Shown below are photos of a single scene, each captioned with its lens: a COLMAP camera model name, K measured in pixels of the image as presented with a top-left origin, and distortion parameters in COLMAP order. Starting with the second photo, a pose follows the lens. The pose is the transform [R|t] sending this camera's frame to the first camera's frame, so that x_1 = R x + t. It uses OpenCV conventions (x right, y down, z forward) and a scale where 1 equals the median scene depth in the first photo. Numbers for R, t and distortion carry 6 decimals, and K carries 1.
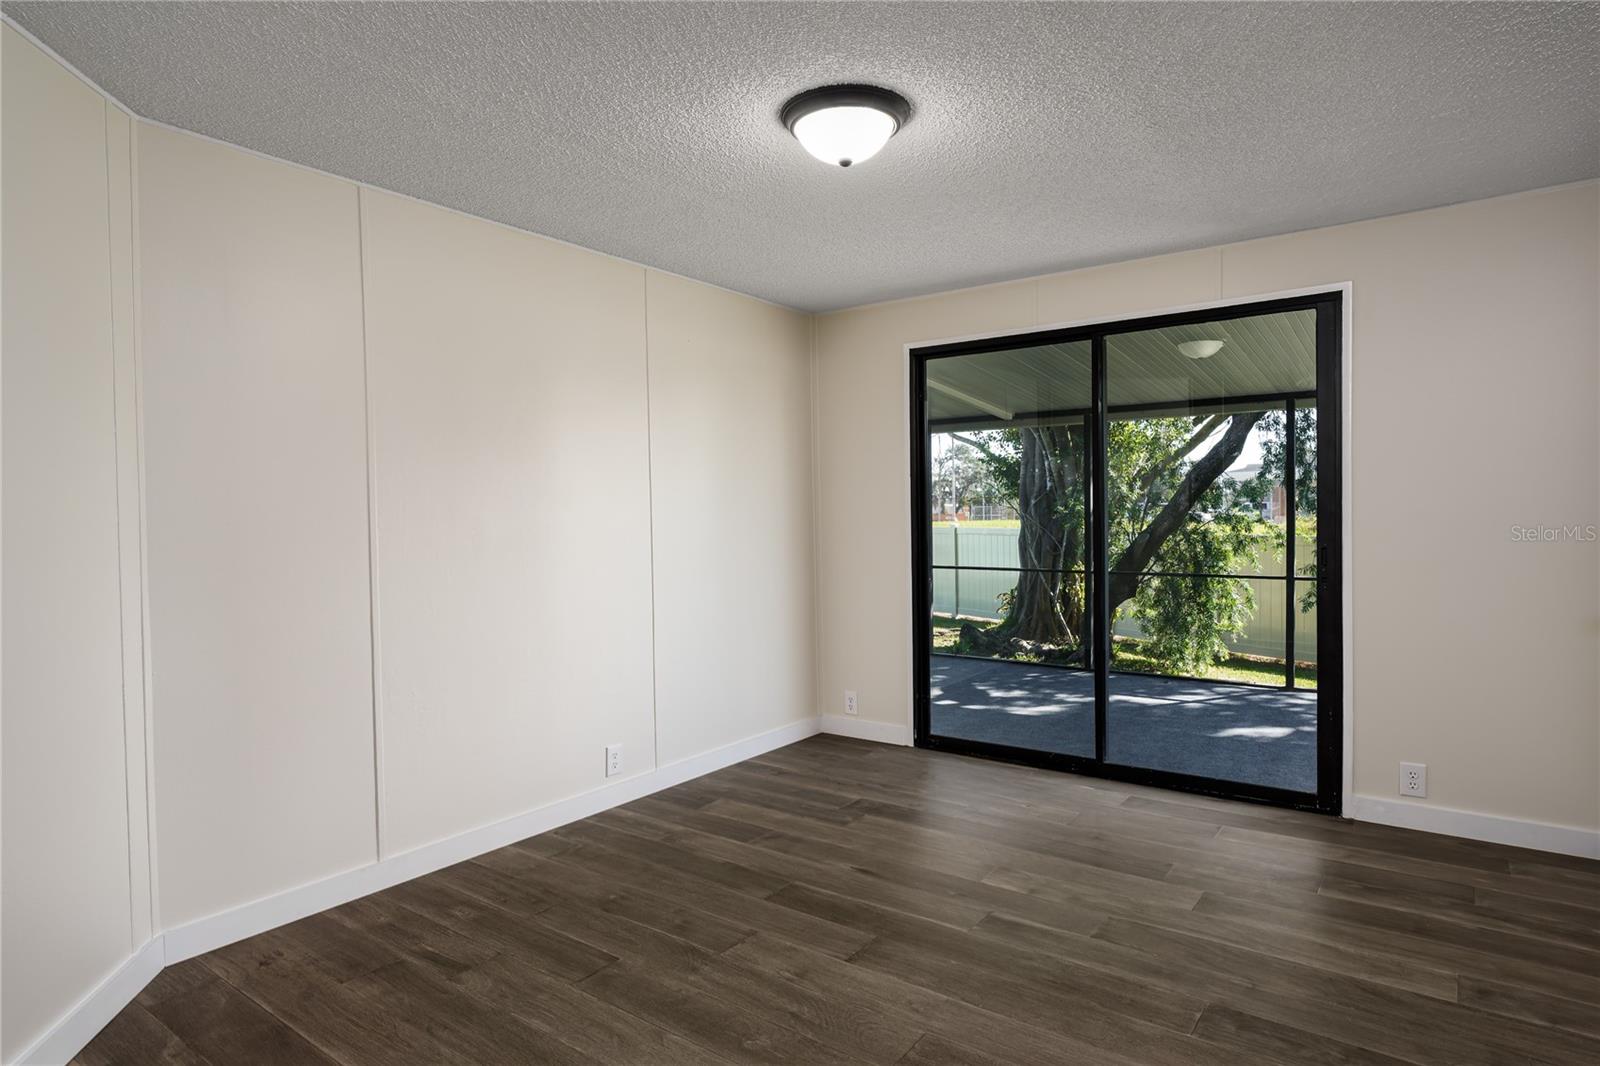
lens RADIAL K [[873.4, 0, 797.2], [0, 873.4, 526.8], [0, 0, 1]] dist [-0.001209, 0.001121]
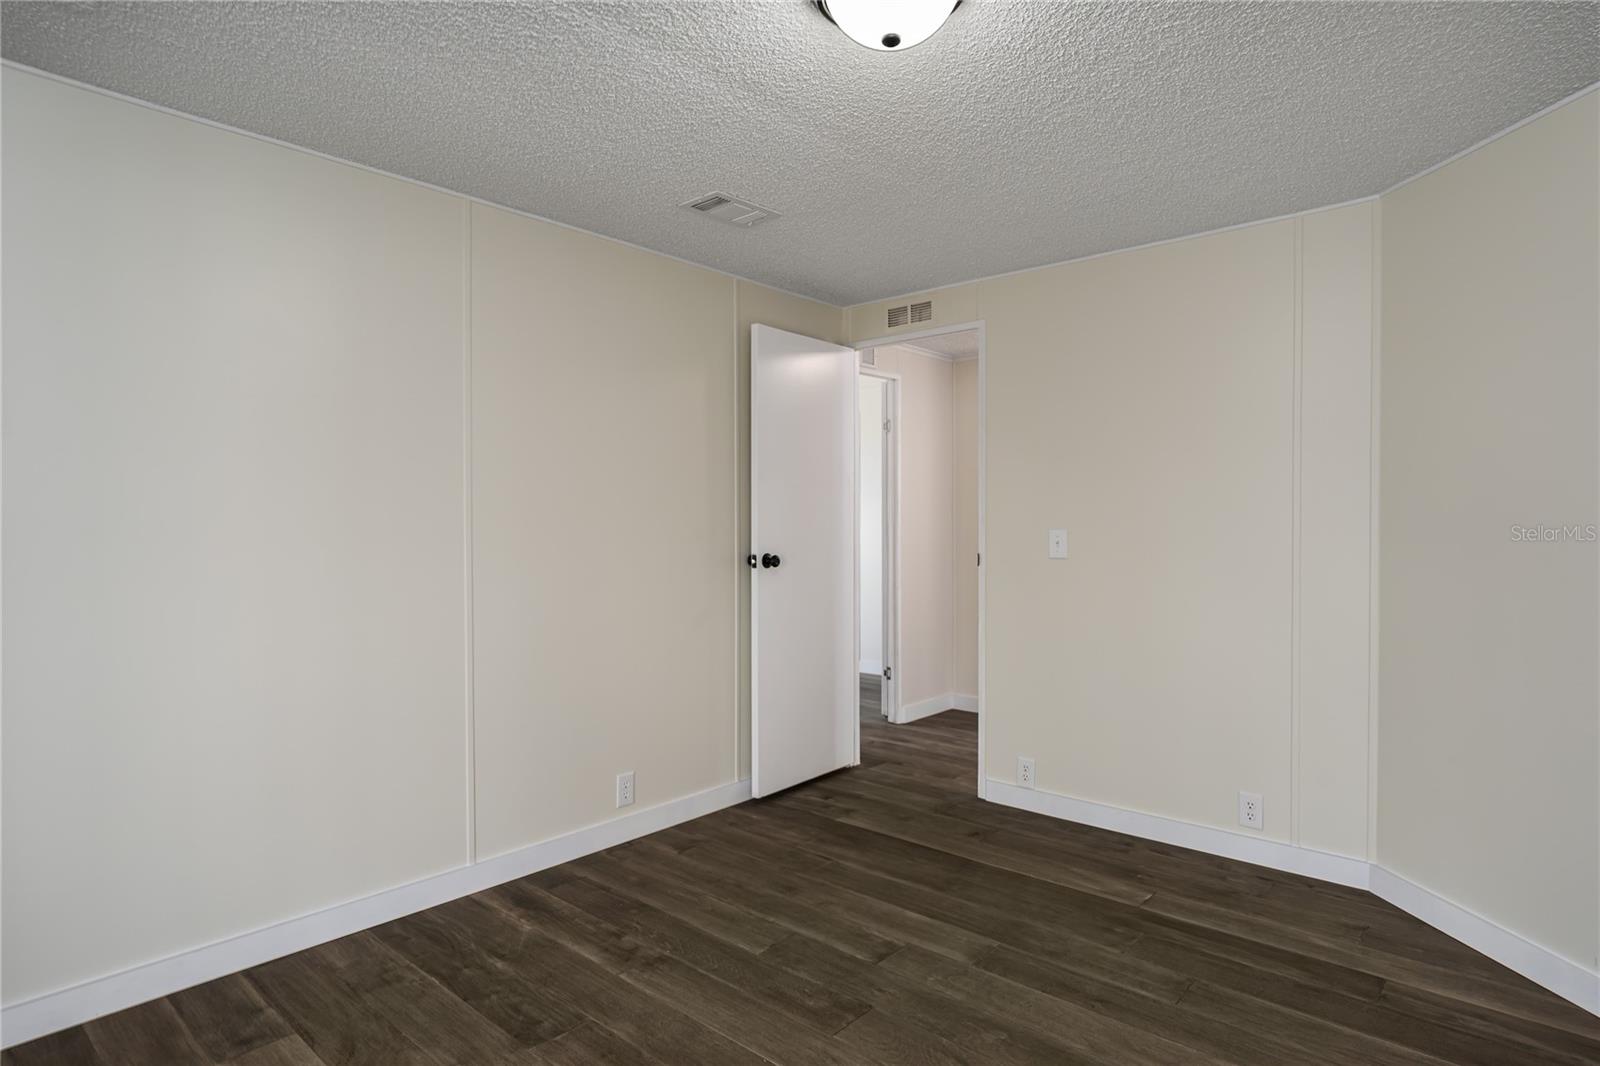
lens RADIAL K [[873.4, 0, 797.2], [0, 873.4, 526.8], [0, 0, 1]] dist [-0.001209, 0.001121]
pose [[-0.995741, 0.015109, 0.090944, 0.084068], [0.017718, 0.999452, 0.027958, -0.055834], [-0.090472, 0.029450, -0.995463, 1.997575]]
